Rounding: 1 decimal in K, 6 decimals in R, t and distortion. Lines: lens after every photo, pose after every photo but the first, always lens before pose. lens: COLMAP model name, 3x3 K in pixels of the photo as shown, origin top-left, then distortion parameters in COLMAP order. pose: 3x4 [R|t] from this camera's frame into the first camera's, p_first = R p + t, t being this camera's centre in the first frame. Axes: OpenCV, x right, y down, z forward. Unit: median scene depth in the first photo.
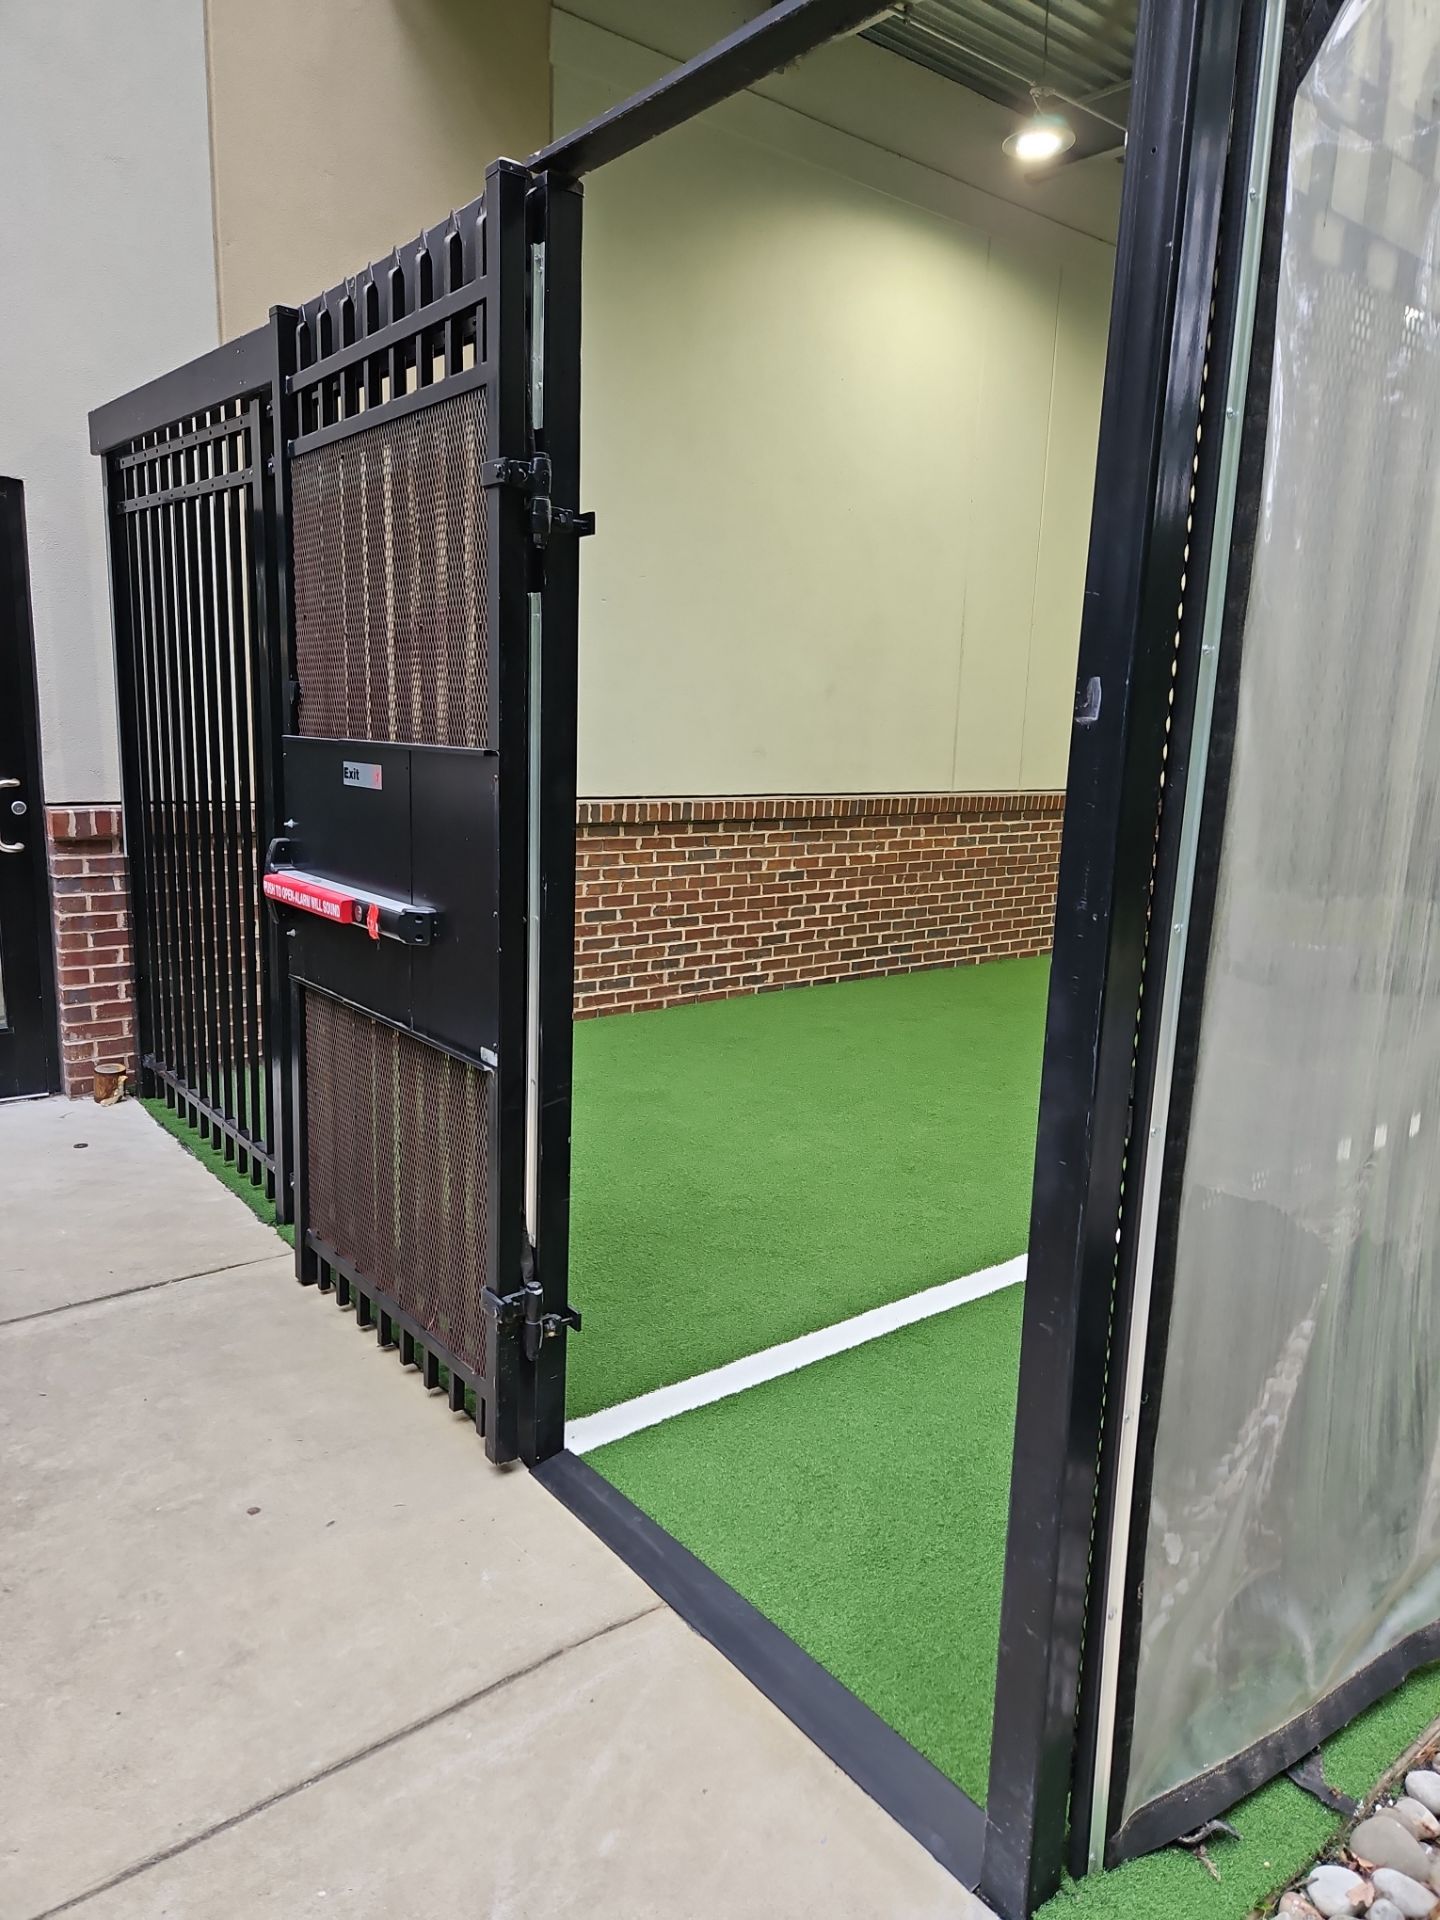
lens RADIAL K [[1268.4, 0, 711.2], [0, 1268.4, 958.1], [0, 0, 1]] dist [0.064513, -0.048349]
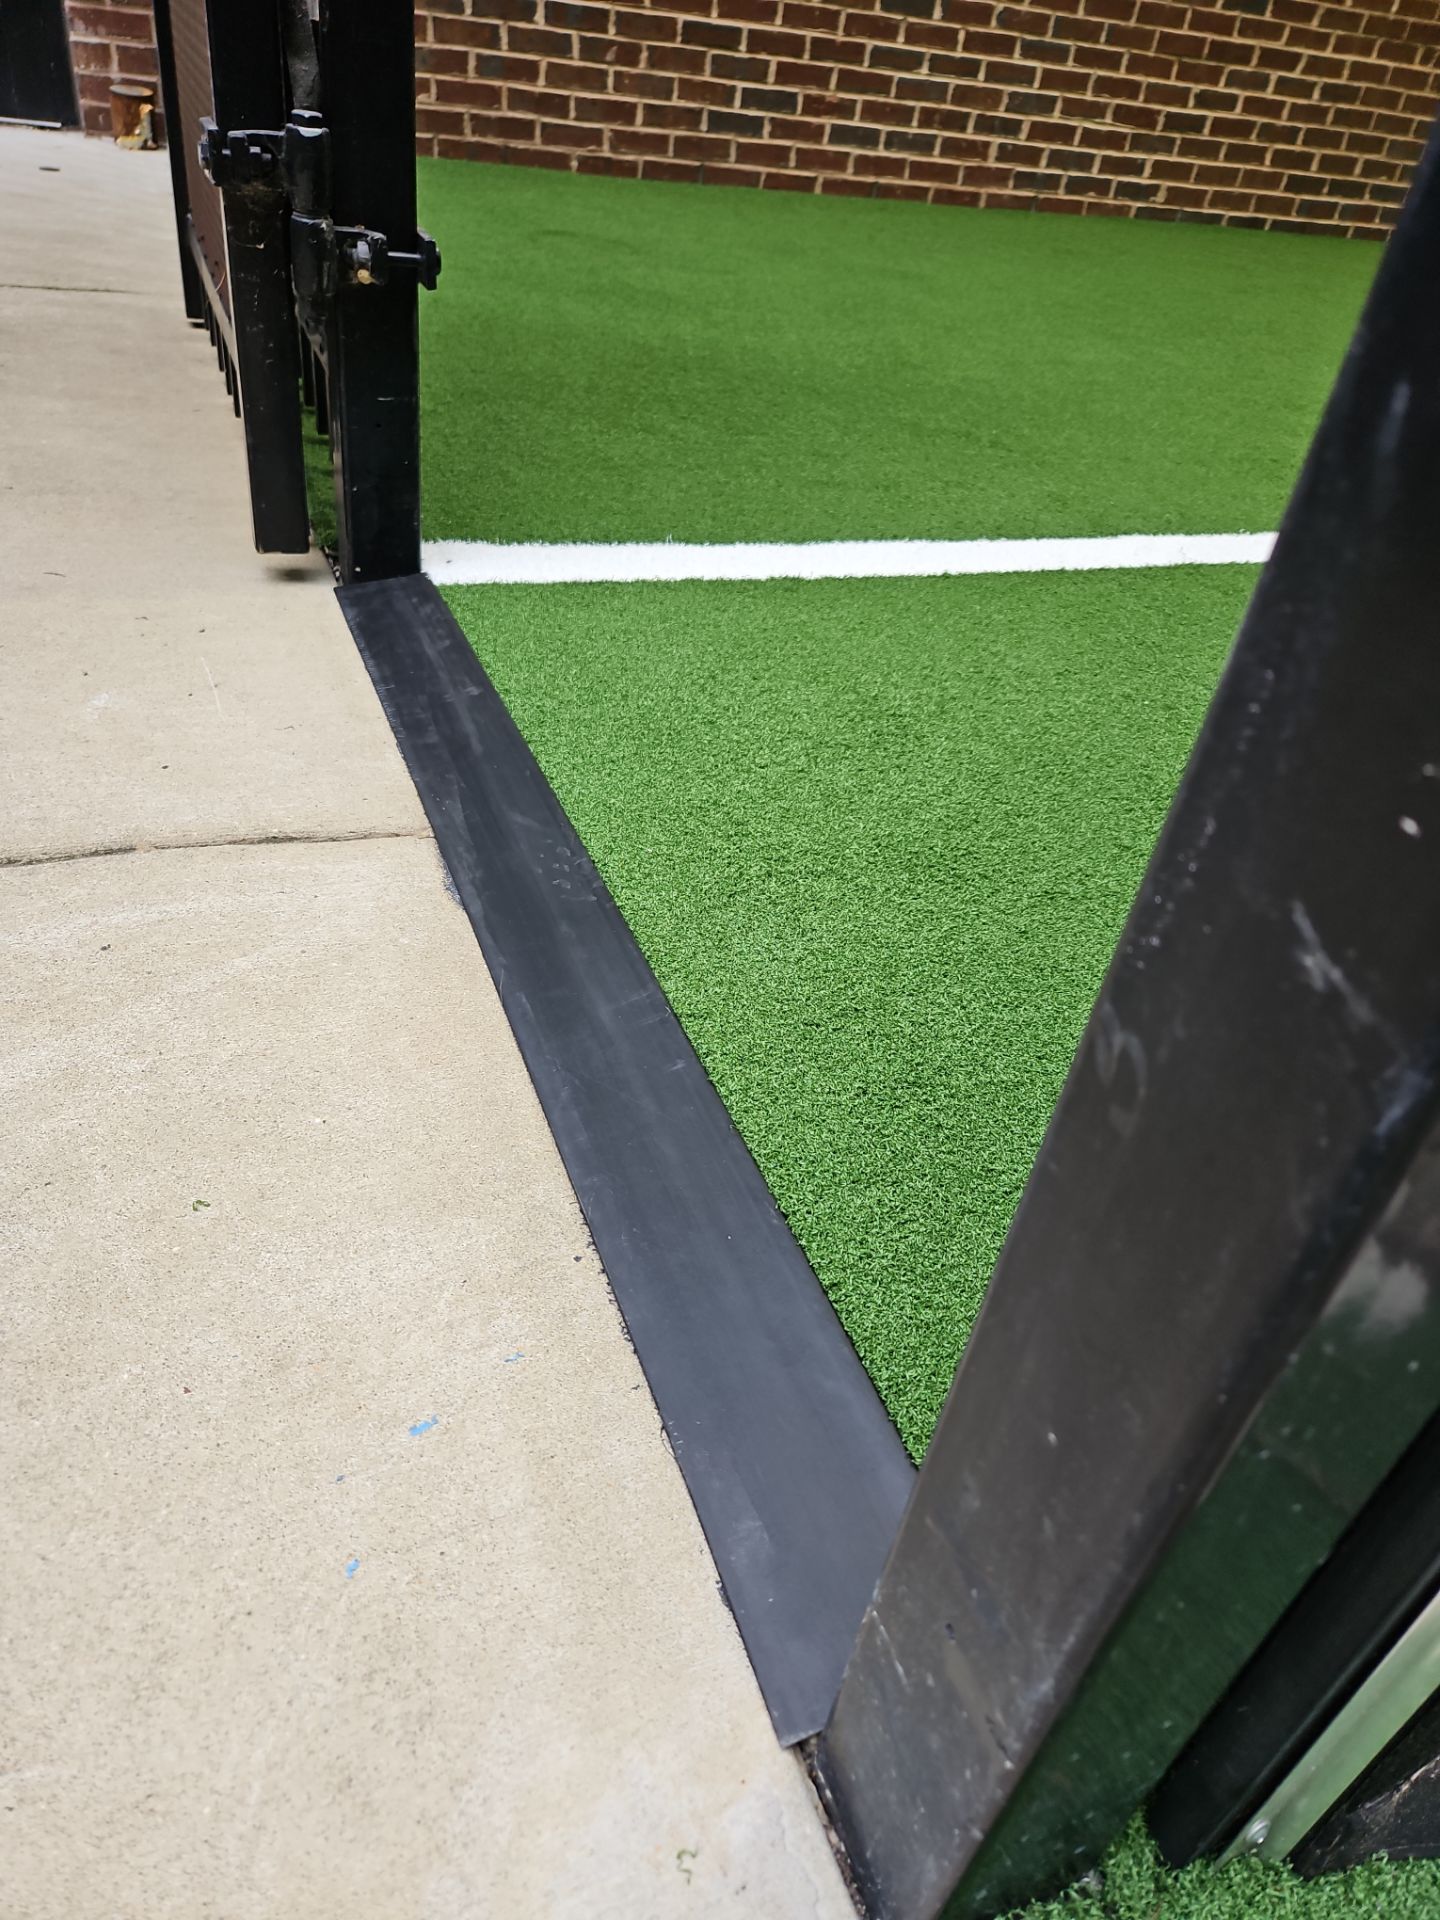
lens RADIAL K [[1268.4, 0, 711.2], [0, 1268.4, 958.1], [0, 0, 1]] dist [0.064513, -0.048349]
pose [[0.950463, 0.239341, -0.198331, 0.056178], [-0.137428, 0.895873, 0.422523, 0.124541], [0.278807, -0.374337, 0.884386, 0.226544]]
